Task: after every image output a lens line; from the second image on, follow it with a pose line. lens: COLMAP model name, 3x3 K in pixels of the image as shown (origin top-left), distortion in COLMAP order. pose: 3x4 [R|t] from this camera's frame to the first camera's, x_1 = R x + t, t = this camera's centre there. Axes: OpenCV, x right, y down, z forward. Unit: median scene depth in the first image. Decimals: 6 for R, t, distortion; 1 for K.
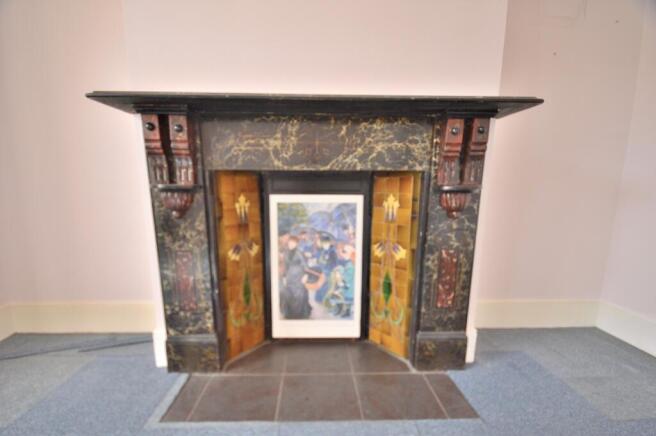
lens RADIAL K [[293.1, 0, 324.3], [0, 293.1, 244.8], [0, 0, 1]] dist [-0.001102, 0.000026]
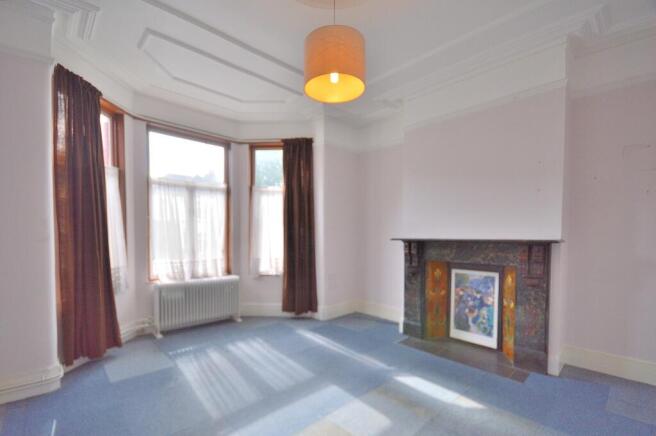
lens RADIAL K [[293.1, 0, 324.3], [0, 293.1, 244.8], [0, 0, 1]] dist [-0.001102, 0.000026]
pose [[0.670208, 0.024152, -0.741781, 0.804796], [-0.144655, 0.984553, -0.098641, 0.010299], [0.727940, 0.173412, 0.663349, -1.212283]]
